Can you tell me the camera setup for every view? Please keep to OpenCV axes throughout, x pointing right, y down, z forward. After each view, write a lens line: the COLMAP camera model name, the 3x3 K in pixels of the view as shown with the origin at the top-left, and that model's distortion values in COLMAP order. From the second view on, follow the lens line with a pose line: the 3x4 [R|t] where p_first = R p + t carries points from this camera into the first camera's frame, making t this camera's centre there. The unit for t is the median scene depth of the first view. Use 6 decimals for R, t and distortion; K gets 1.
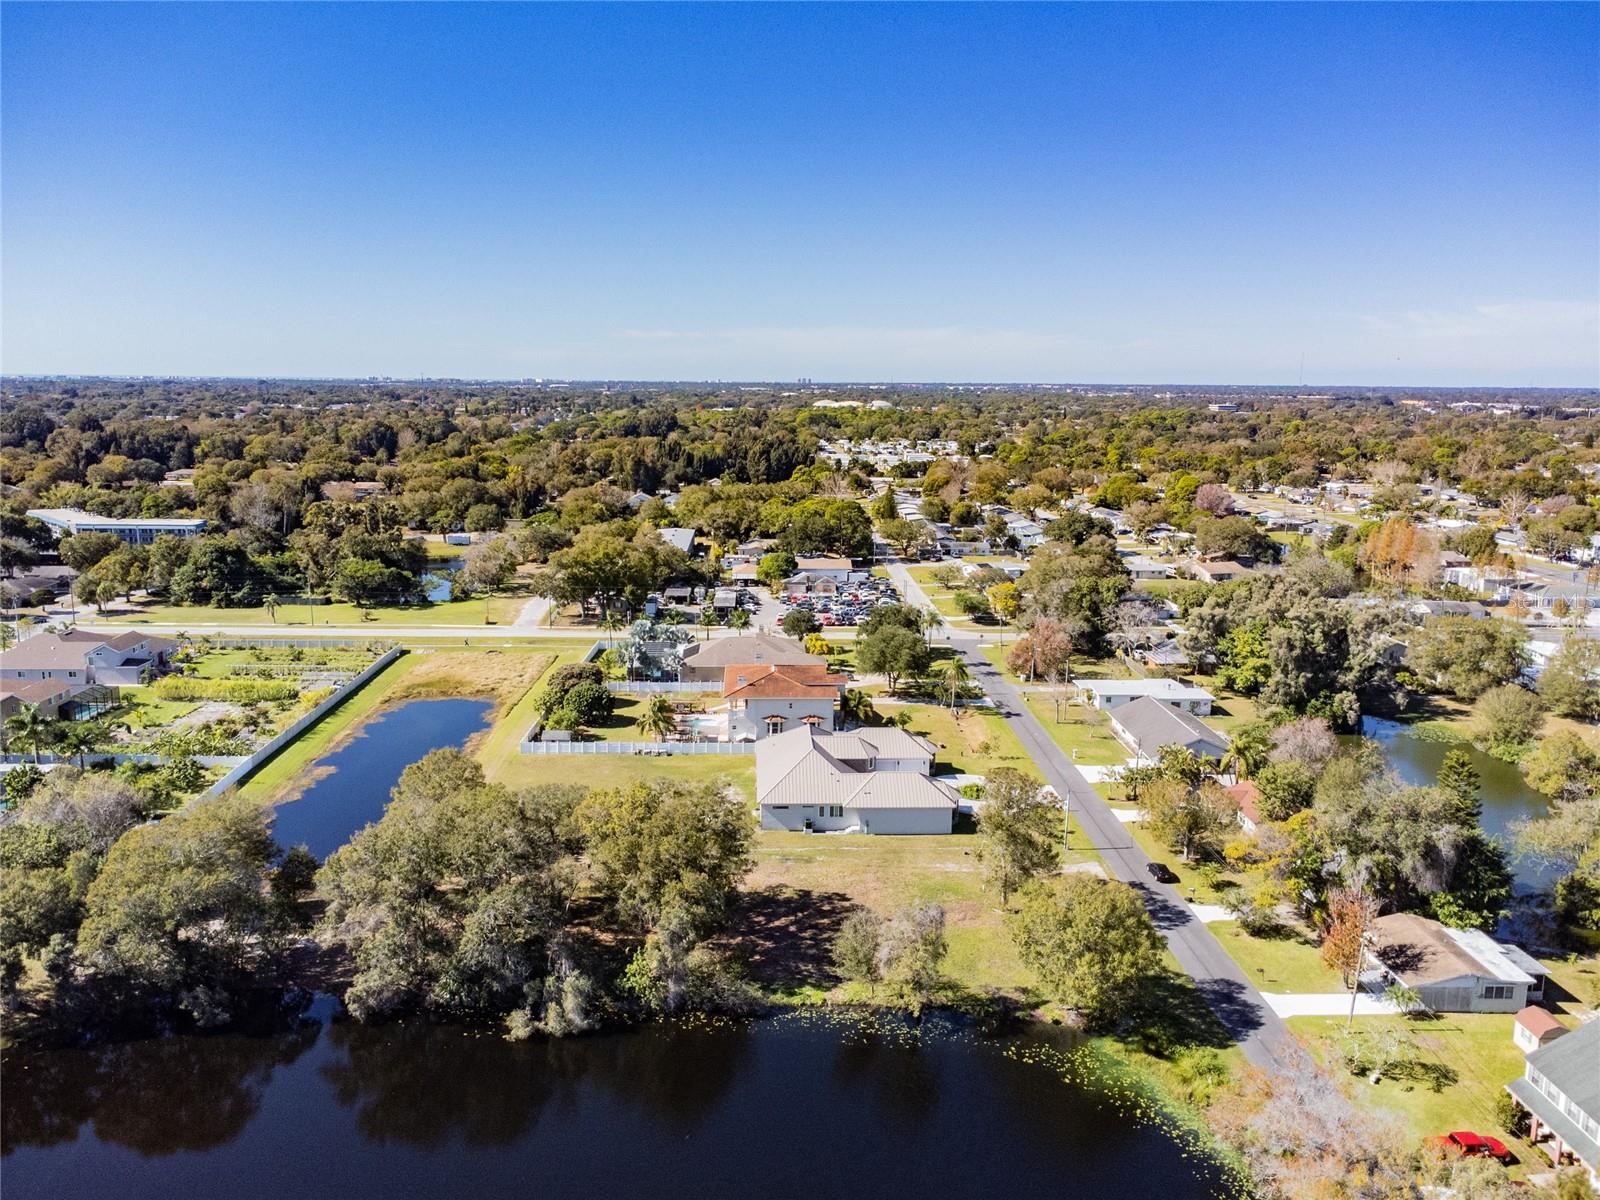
lens RADIAL K [[1181.3, 0, 796.5], [0, 1181.3, 575.2], [0, 0, 1]] dist [0.008988, 0.009762]
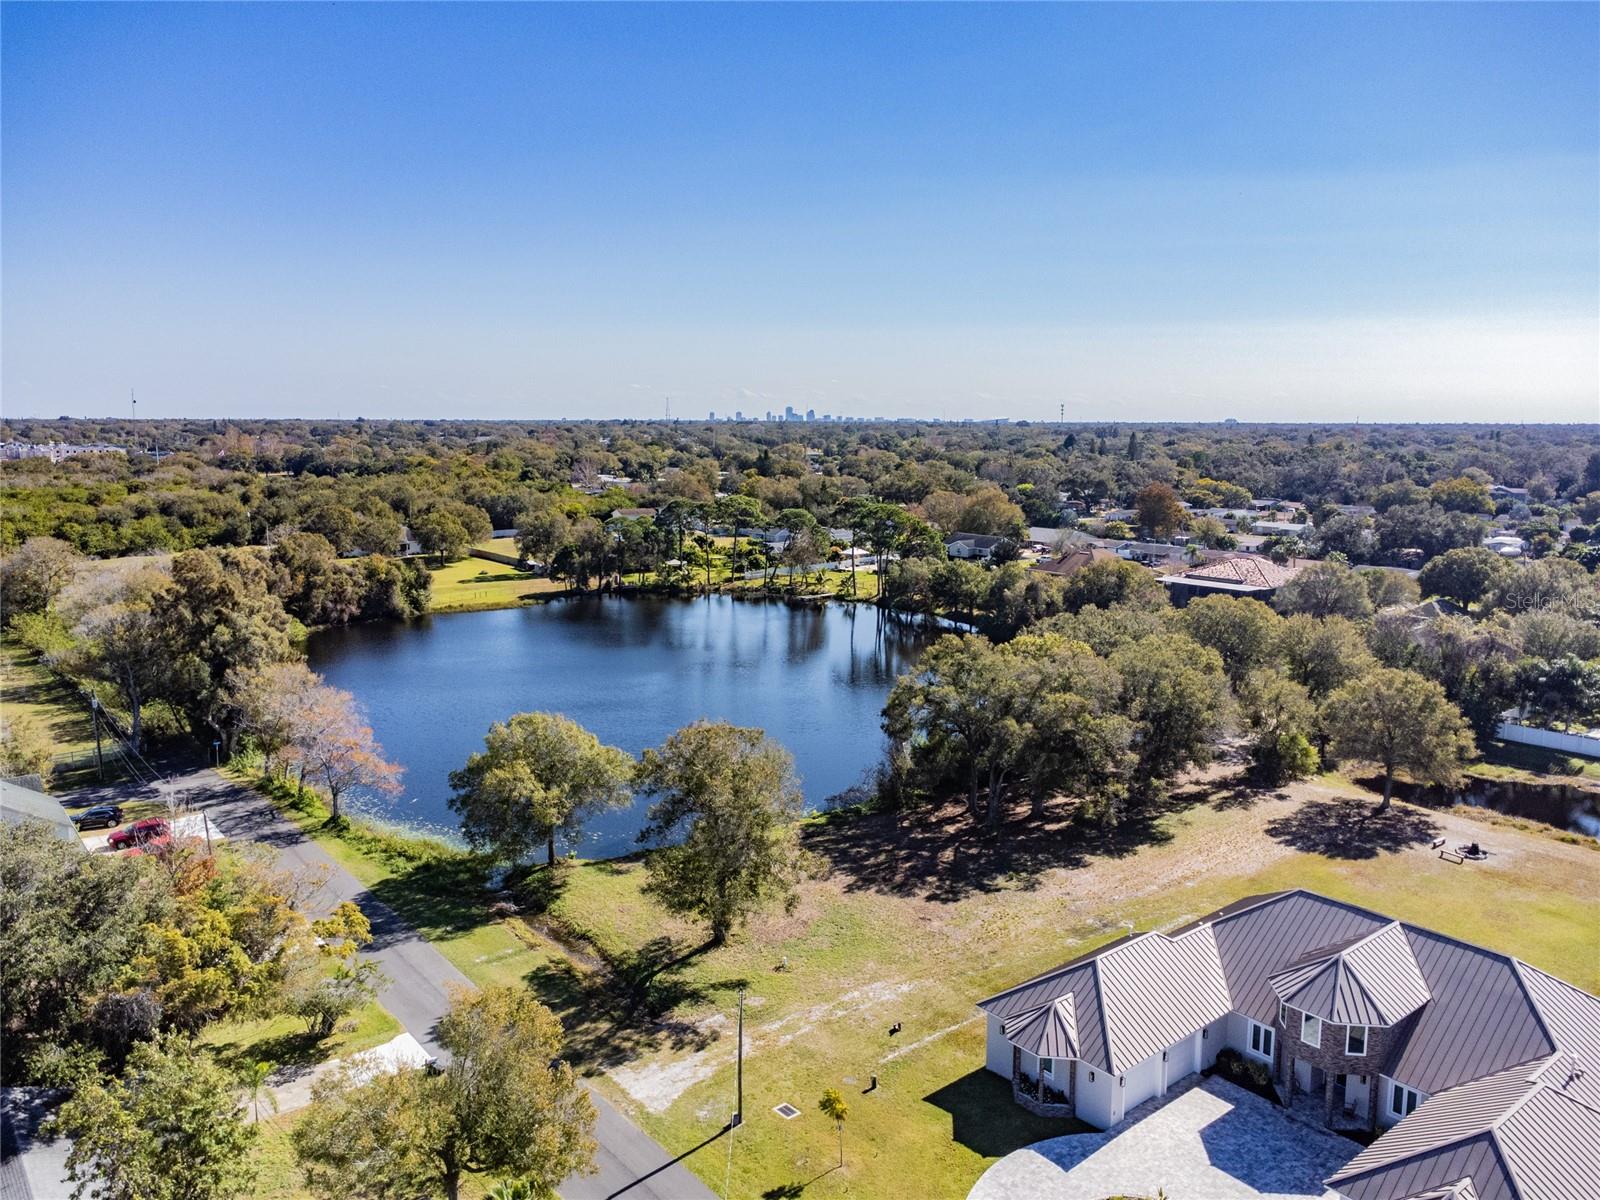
lens RADIAL K [[1181.3, 0, 796.5], [0, 1181.3, 575.2], [0, 0, 1]] dist [0.008988, 0.009762]
pose [[-0.797076, 0.065403, -0.600327, 0.513907], [-0.112214, 0.960762, 0.253661, -0.068322], [0.593362, 0.269552, -0.758461, 1.462250]]
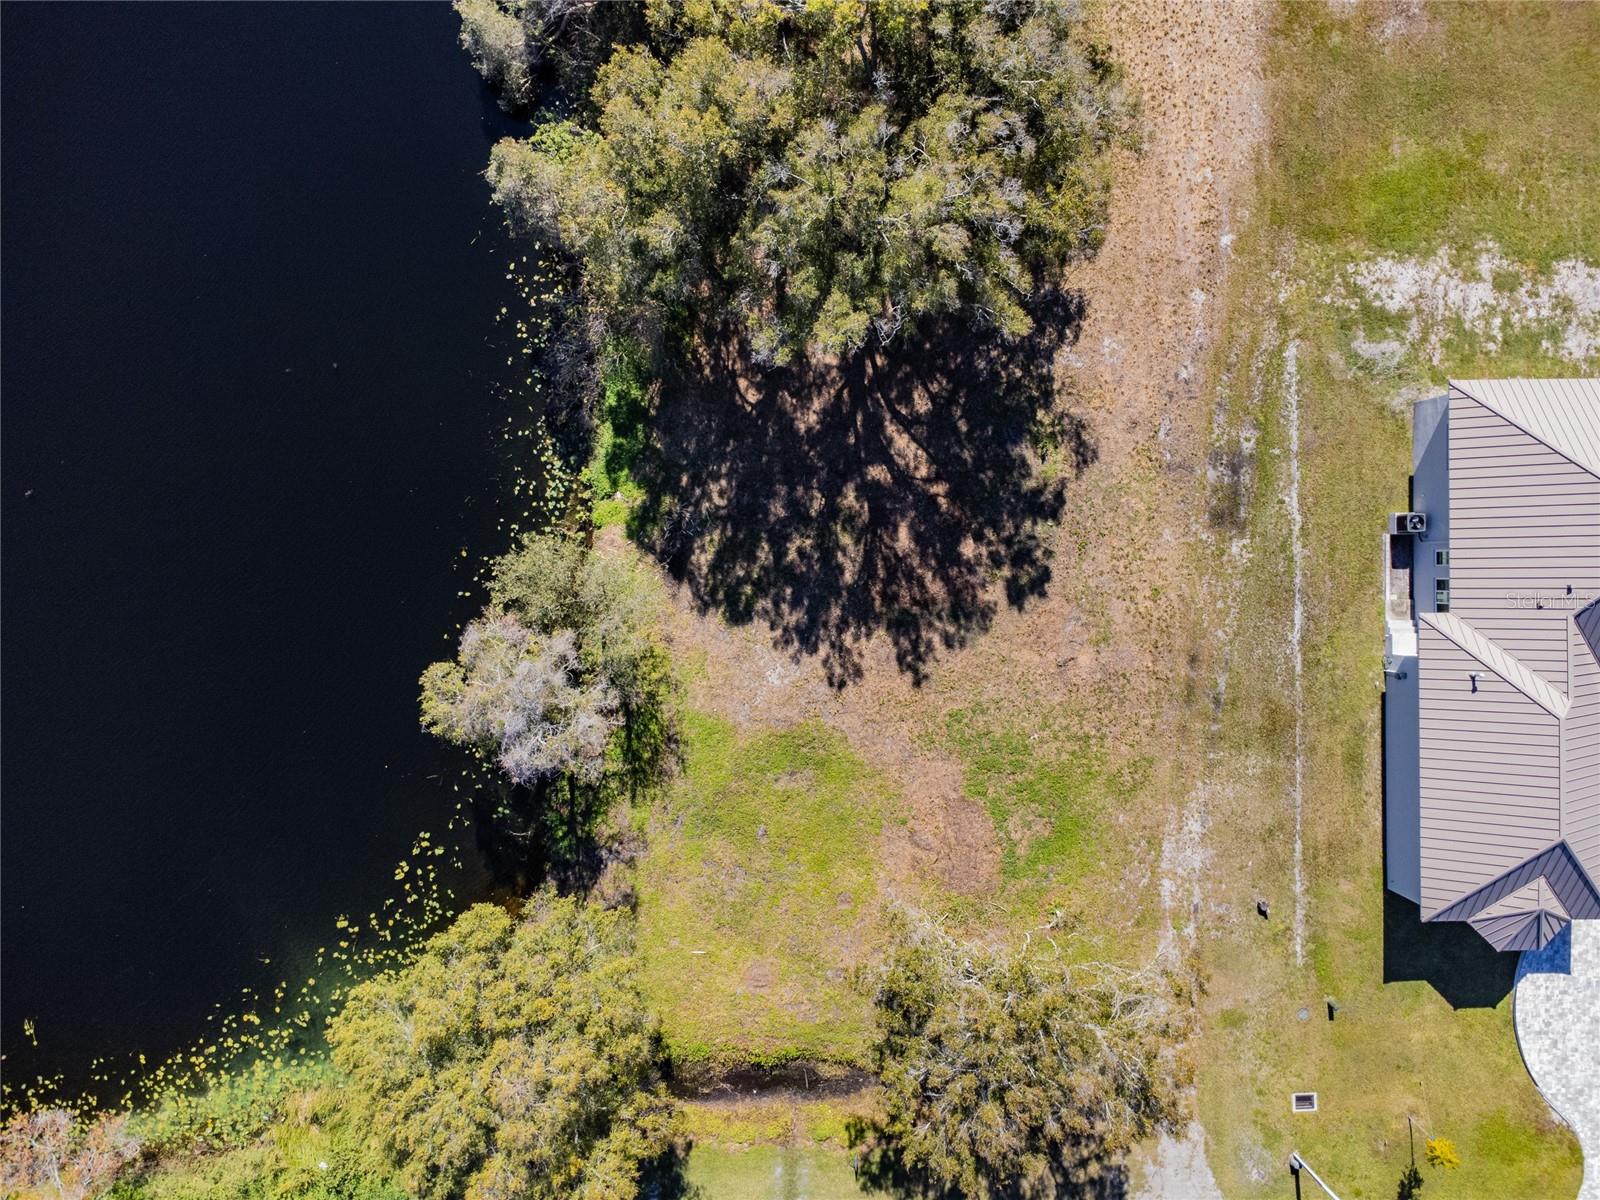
lens RADIAL K [[1145.3, 0, 795.5], [0, 1145.3, 588.7], [0, 0, 1]] dist [0.010024, 0.005272]
pose [[-0.026151, 0.999655, 0.002414, 0.042035], [-0.198671, -0.007564, 0.980037, -0.138117], [0.979717, 0.025150, 0.198801, 0.858198]]
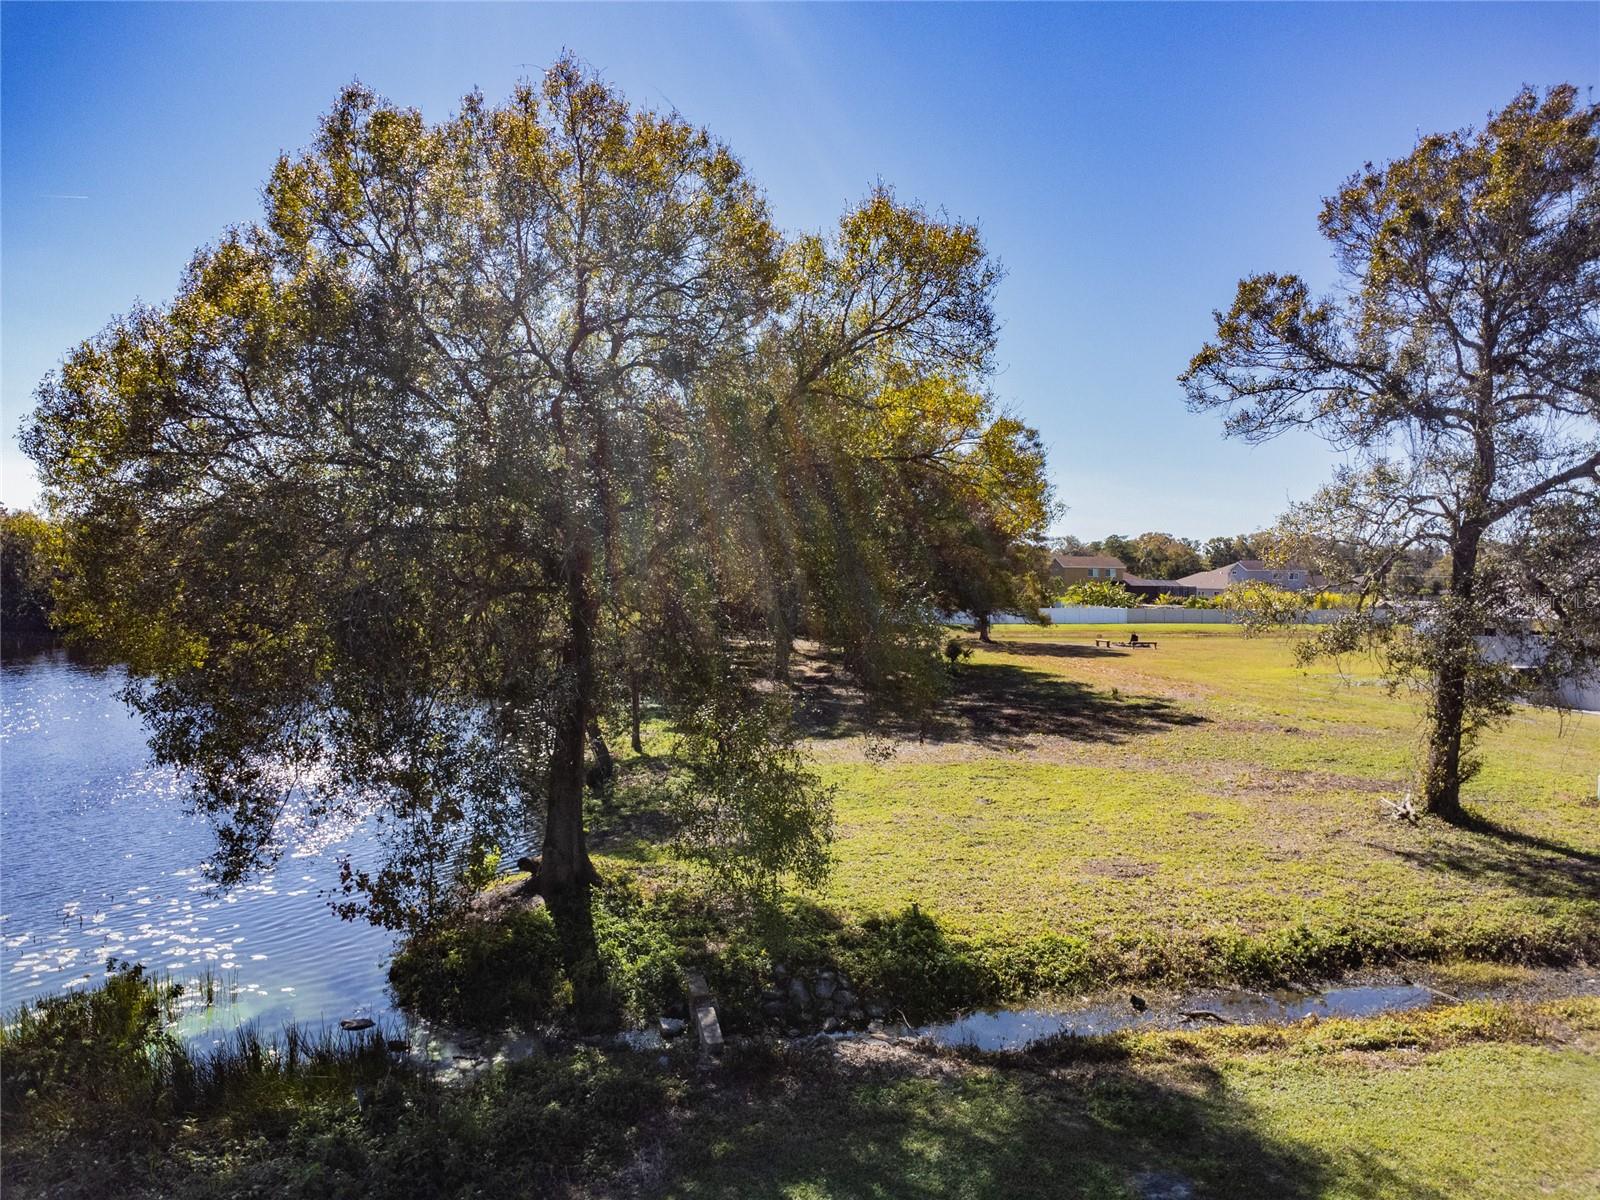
lens RADIAL K [[1145.3, 0, 795.5], [0, 1145.3, 588.7], [0, 0, 1]] dist [0.010024, 0.005272]
pose [[0.191511, -0.001214, -0.981490, 0.356411], [-0.170254, 0.984798, -0.034439, 0.273560], [0.966611, 0.173698, 0.188393, 0.849991]]
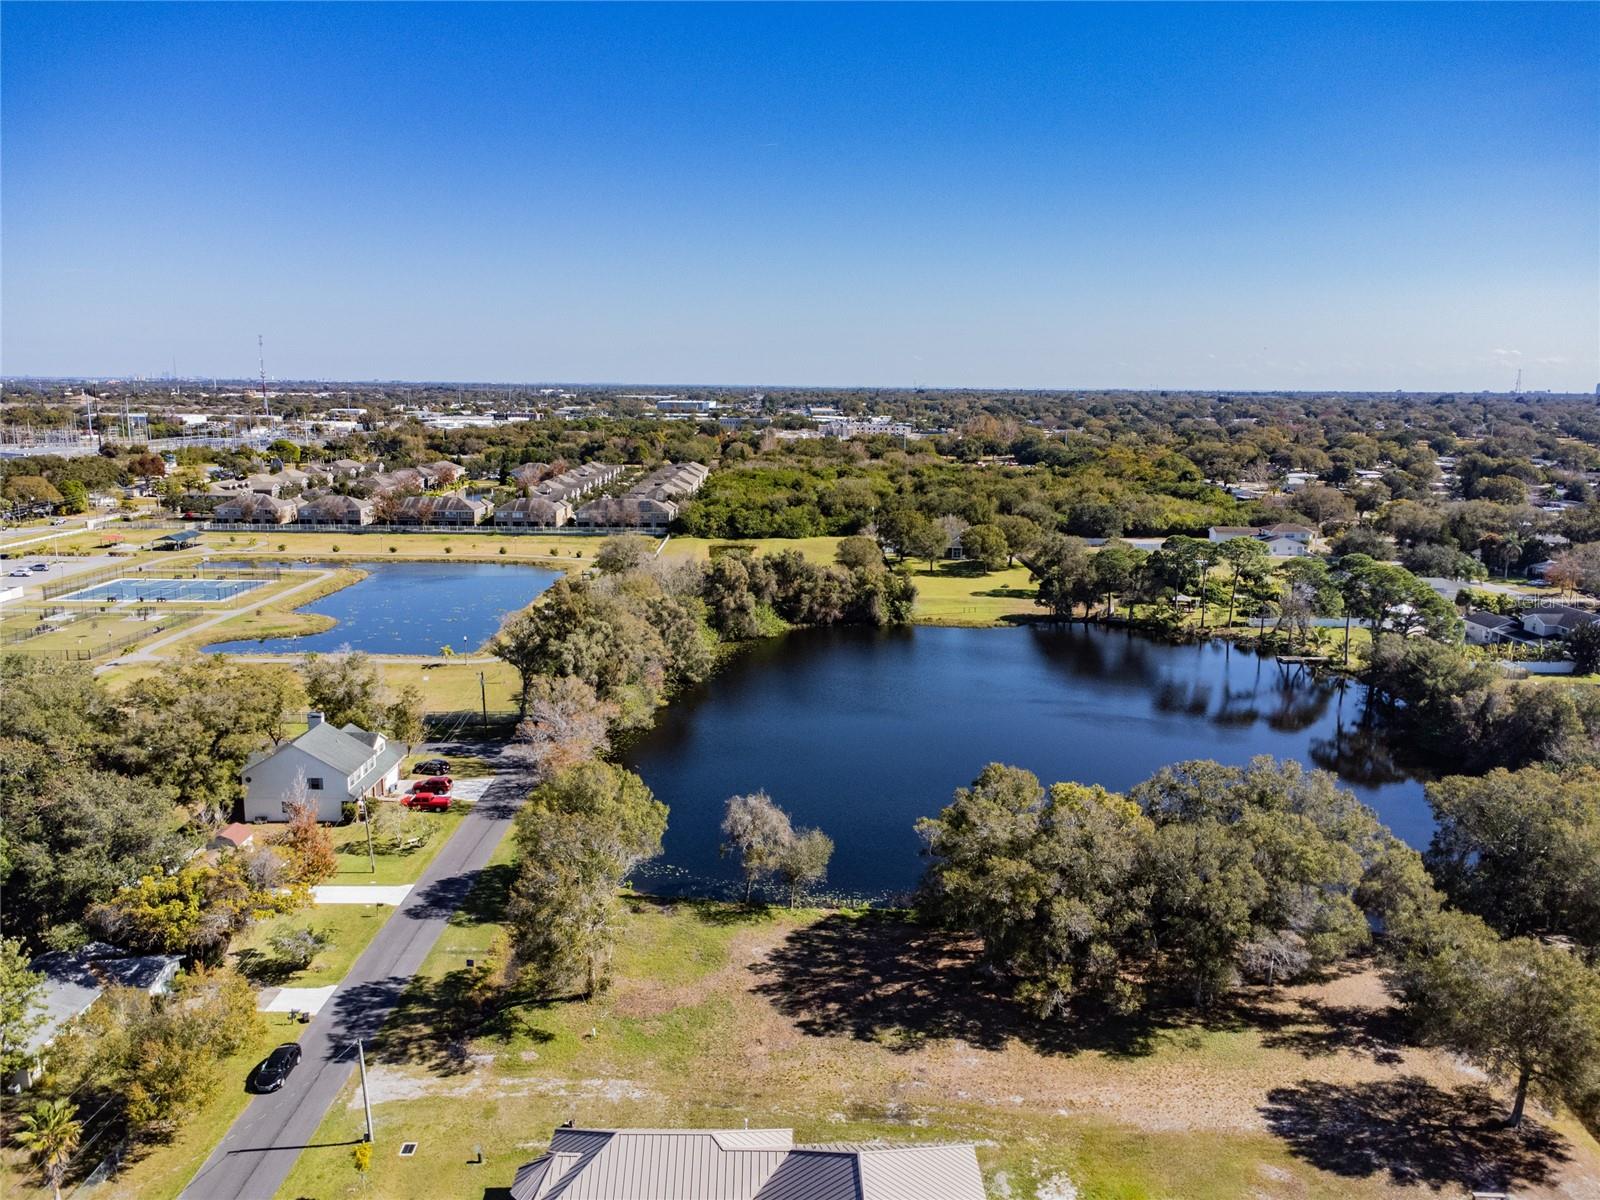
lens RADIAL K [[1145.3, 0, 795.5], [0, 1145.3, 588.7], [0, 0, 1]] dist [0.010024, 0.005272]
pose [[-0.999357, -0.026031, 0.024657, 0.038090], [-0.016179, 0.941085, 0.337783, -0.200138], [-0.031997, 0.337166, -0.940901, 1.596448]]
